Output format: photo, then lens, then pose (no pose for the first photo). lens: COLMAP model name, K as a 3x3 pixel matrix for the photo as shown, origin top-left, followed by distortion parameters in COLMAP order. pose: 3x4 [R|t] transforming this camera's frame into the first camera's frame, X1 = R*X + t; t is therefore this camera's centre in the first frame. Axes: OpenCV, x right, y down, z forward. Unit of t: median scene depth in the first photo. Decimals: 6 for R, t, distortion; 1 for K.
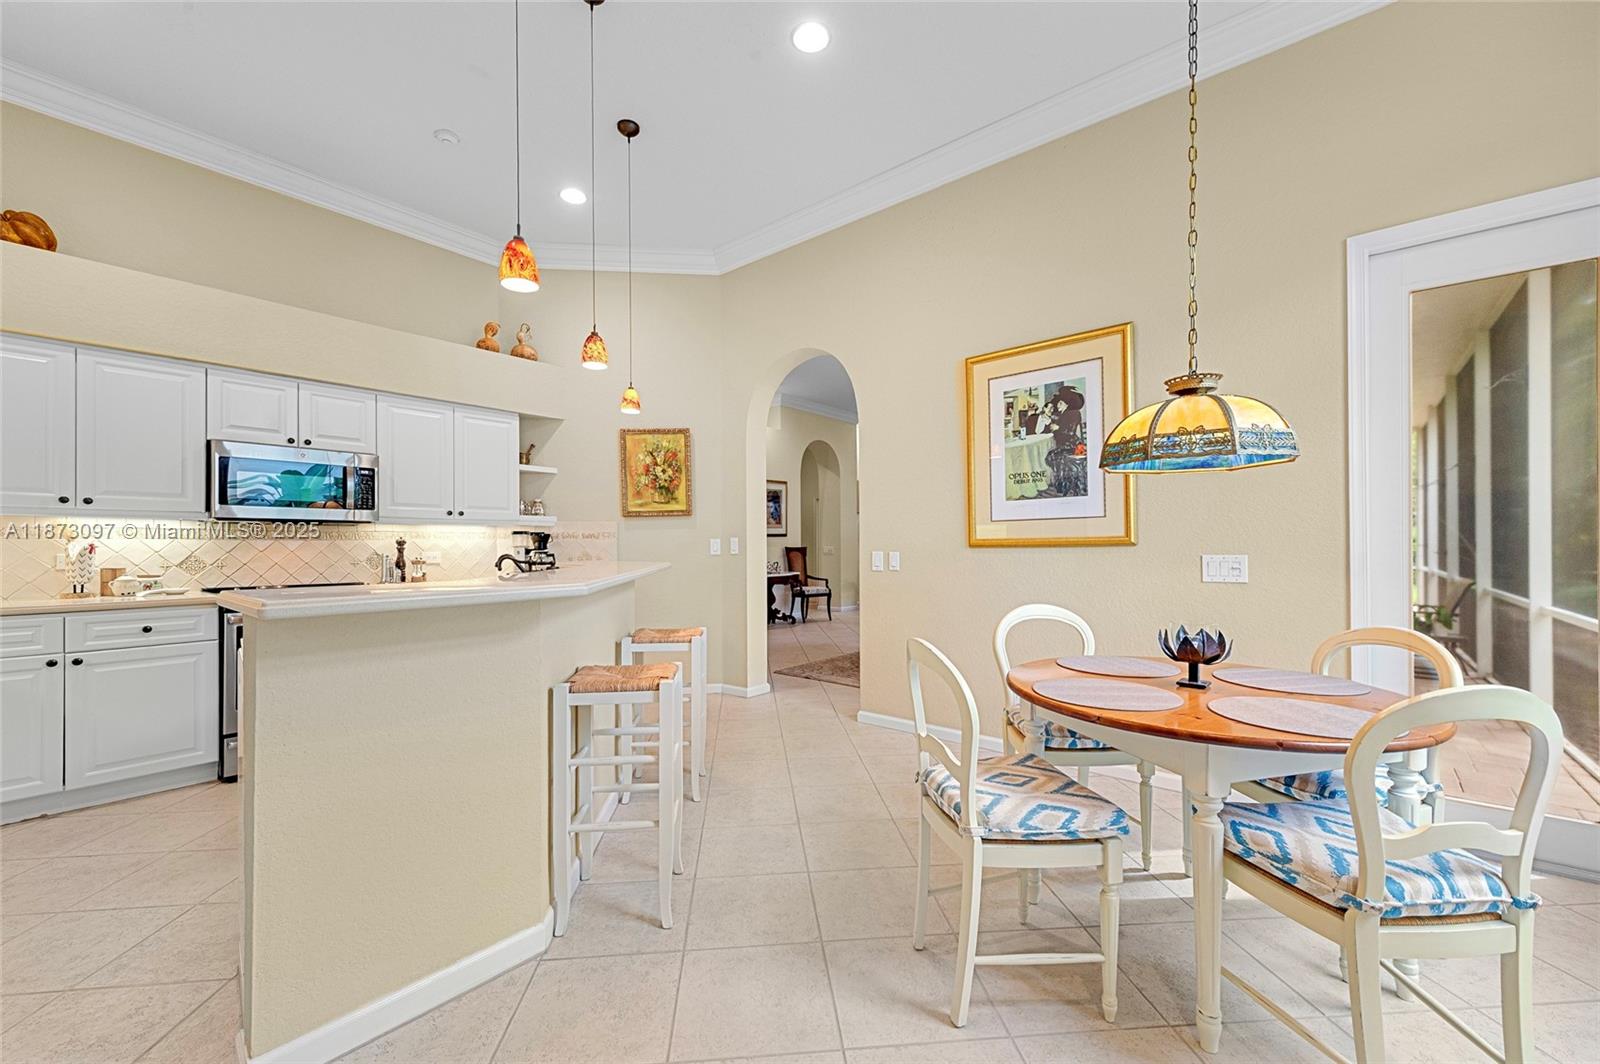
lens RADIAL K [[644.4, 0, 802.4], [0, 644.4, 543.3], [0, 0, 1]] dist [0.018483, -0.006903]
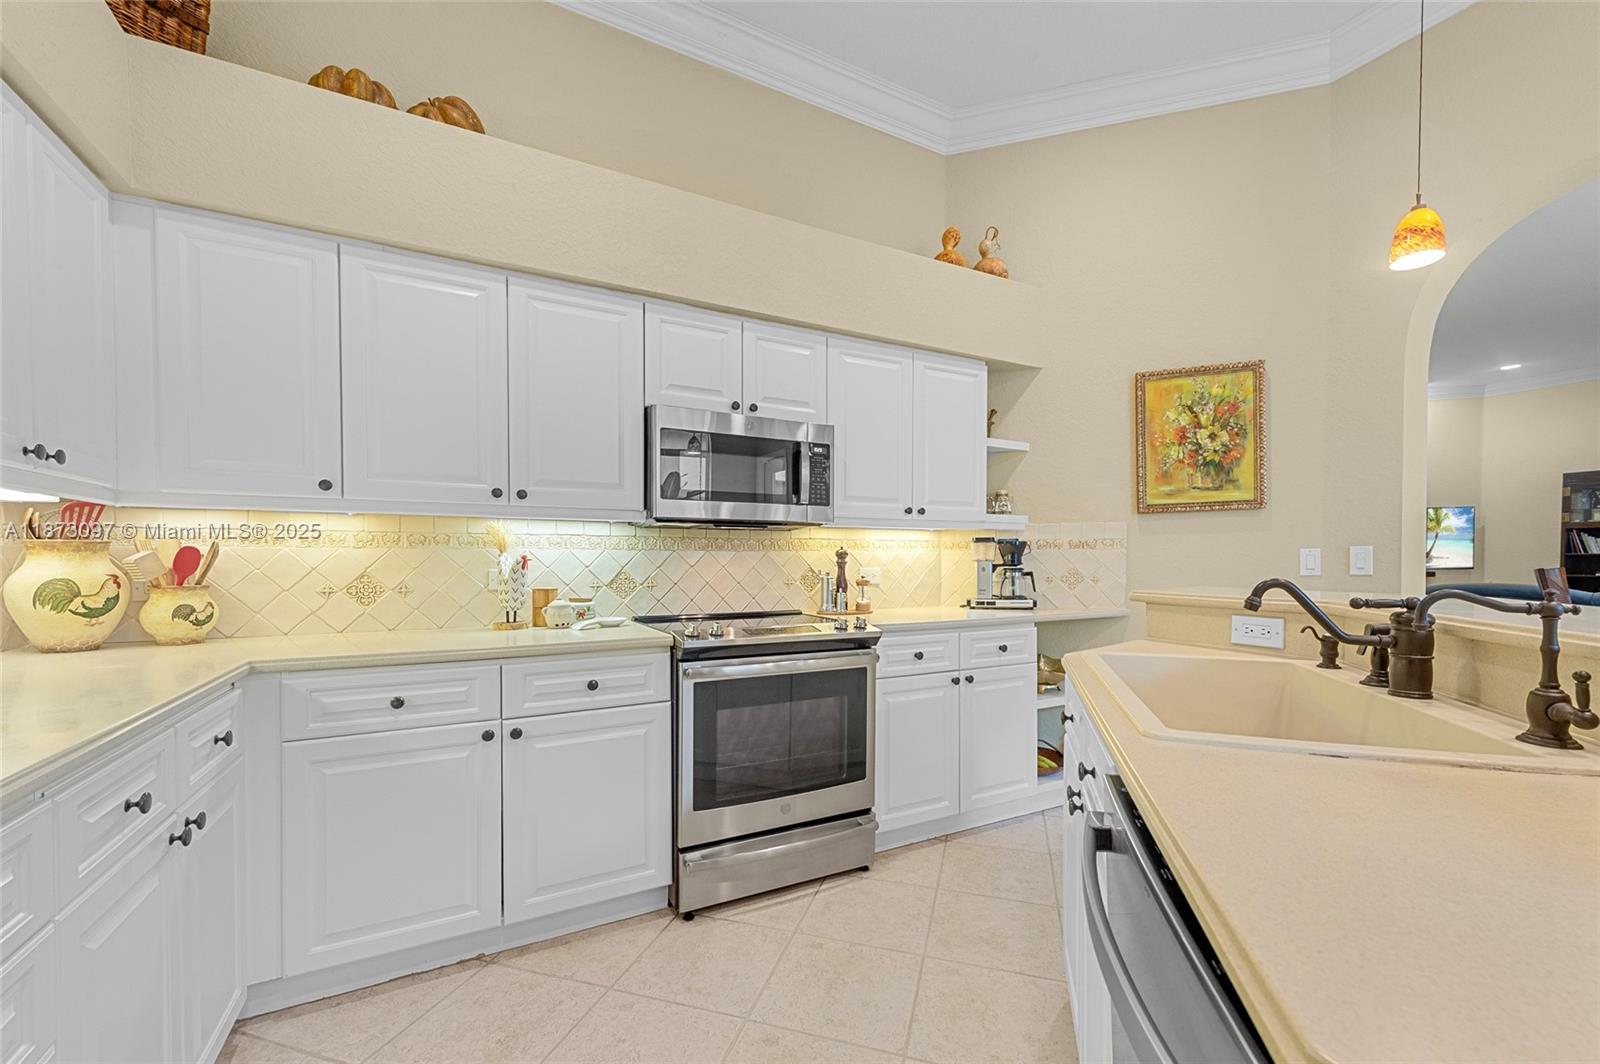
lens RADIAL K [[640.3, 0, 793.5], [0, 640.3, 569.7], [0, 0, 1]] dist [0.001552, -0.000033]
pose [[0.922281, 0.008342, -0.386431, -0.389995], [-0.000518, 0.999793, 0.020346, 0.001220], [0.386521, -0.018564, 0.922094, 0.331925]]
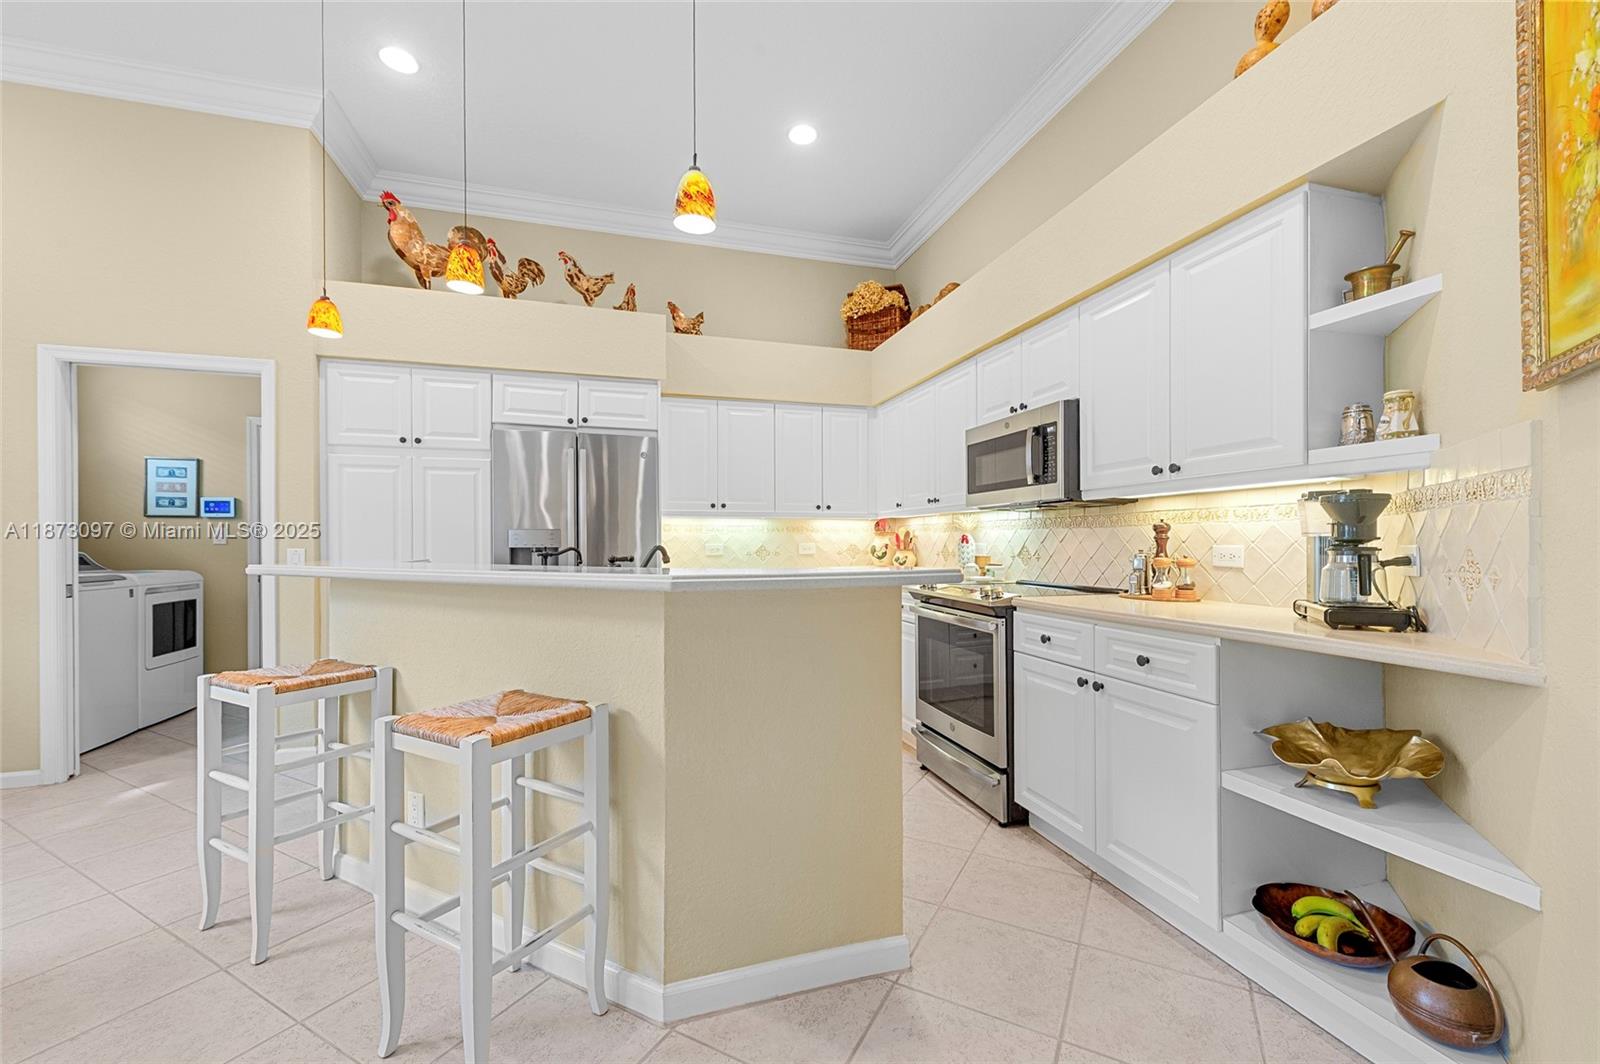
lens RADIAL K [[644.4, 0, 802.4], [0, 644.4, 543.3], [0, 0, 1]] dist [0.018483, -0.006903]
pose [[-0.564623, 0.007123, -0.825318, 0.046064], [0.009686, 0.999951, 0.002004, 0.007923], [0.825292, -0.006862, -0.564664, 1.039434]]
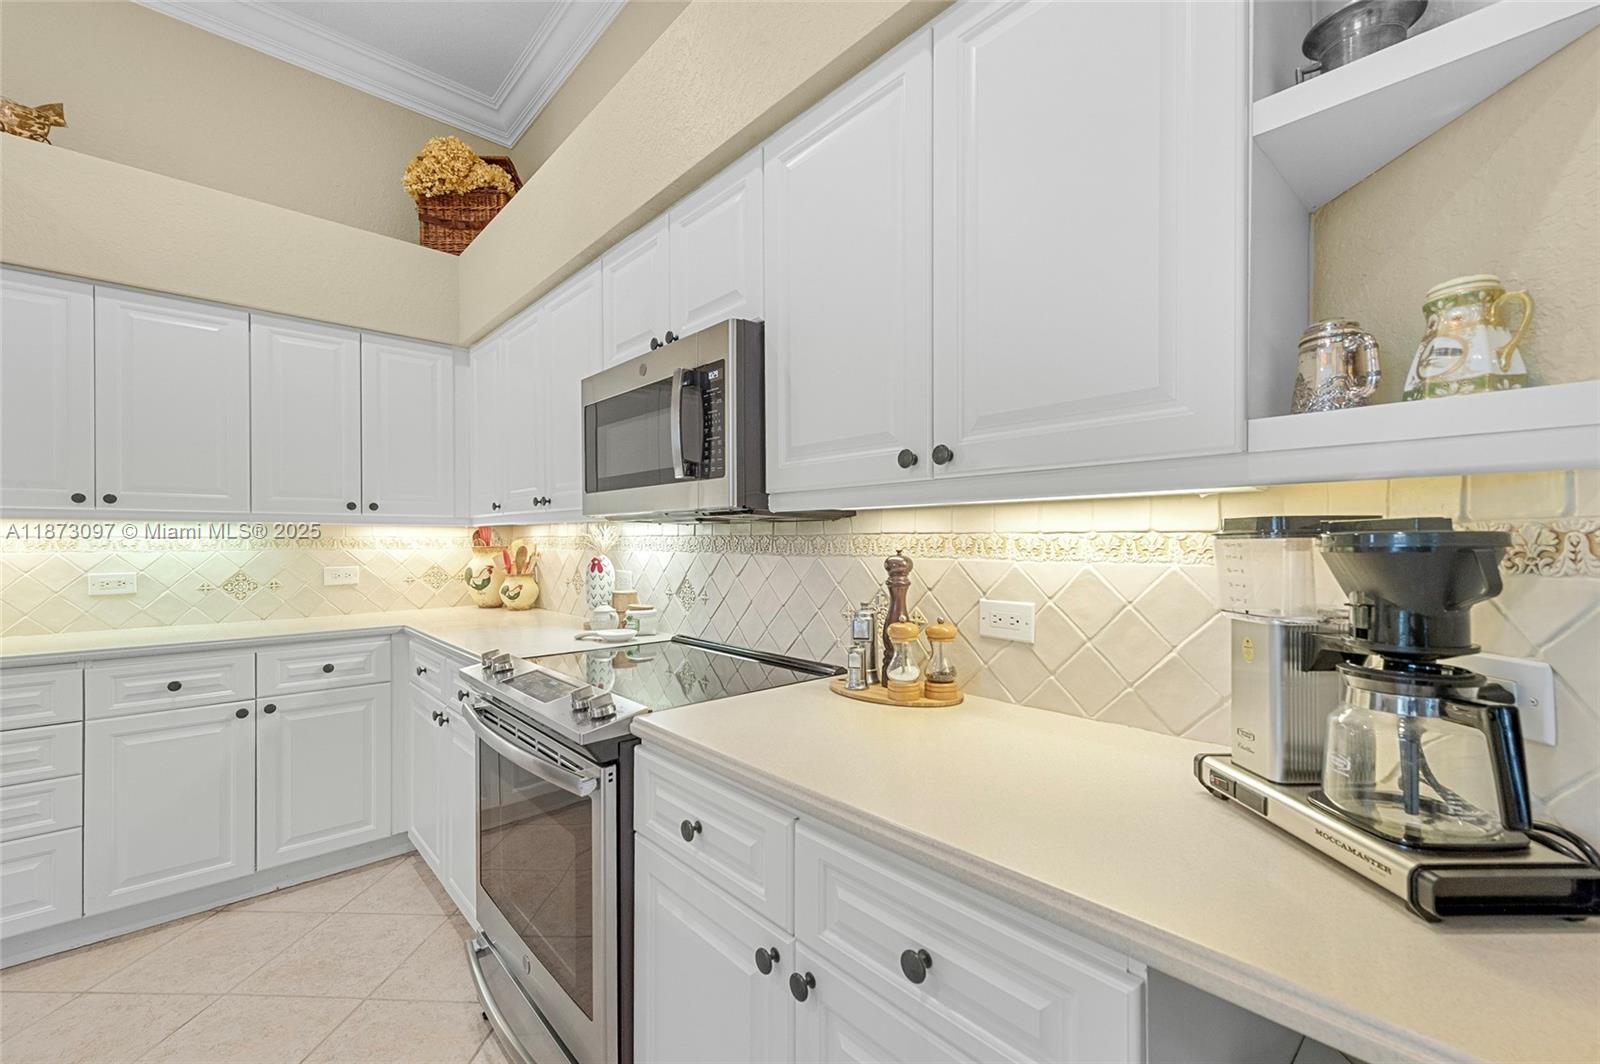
lens RADIAL K [[662.1, 0, 800.4], [0, 662.1, 540.1], [0, 0, 1]] dist [0.018051, -0.000114]
pose [[-0.148083, 0.005455, -0.988960, -0.275040], [0.007536, 0.999962, 0.004387, -0.015865], [0.988946, -0.006803, -0.148118, 0.978817]]
